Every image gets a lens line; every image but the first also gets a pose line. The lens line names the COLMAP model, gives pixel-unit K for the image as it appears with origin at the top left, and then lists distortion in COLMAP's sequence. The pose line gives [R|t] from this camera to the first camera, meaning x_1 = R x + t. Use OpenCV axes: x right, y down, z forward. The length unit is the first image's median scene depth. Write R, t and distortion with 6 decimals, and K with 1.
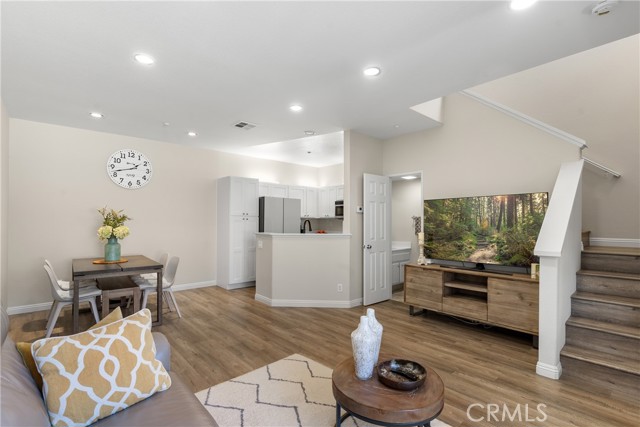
lens RADIAL K [[299.7, 0, 319.1], [0, 299.7, 219.1], [0, 0, 1]] dist [-0.001195, 0.000162]
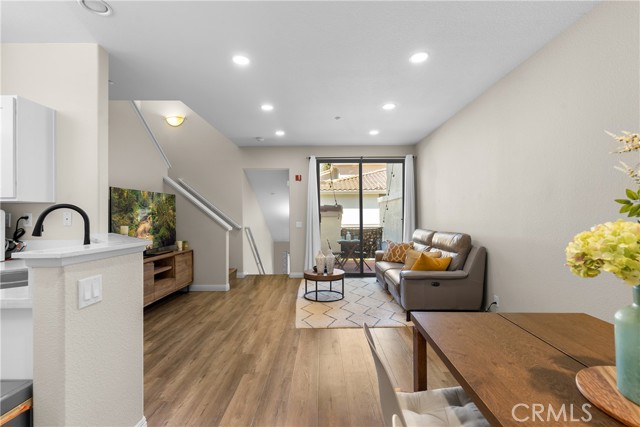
lens RADIAL K [[292.7, 0, 320.0], [0, 292.7, 213.5], [0, 0, 1]] dist [-0.000355, 0.000777]
pose [[-0.740537, 0.006947, 0.671980, -0.658473], [-0.000987, 0.999934, -0.011425, 0.019238], [-0.672015, -0.009123, -0.740481, 1.303778]]
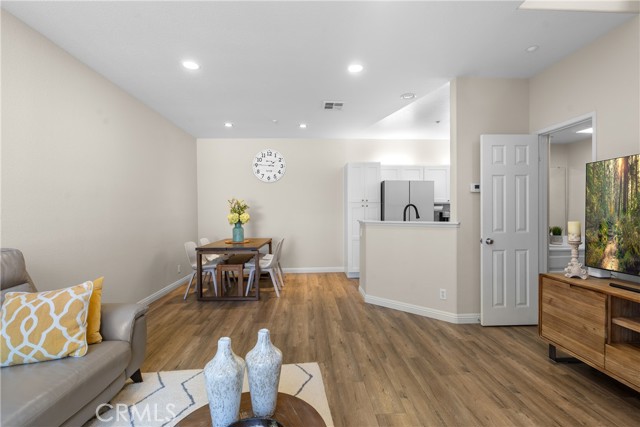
lens RADIAL K [[292.7, 0, 320.0], [0, 292.7, 213.5], [0, 0, 1]] dist [-0.000355, 0.000777]
pose [[0.780793, -0.006047, -0.624761, 0.327773], [0.016319, 0.999809, 0.010718, 0.017339], [0.624577, -0.018564, 0.780743, 0.276894]]
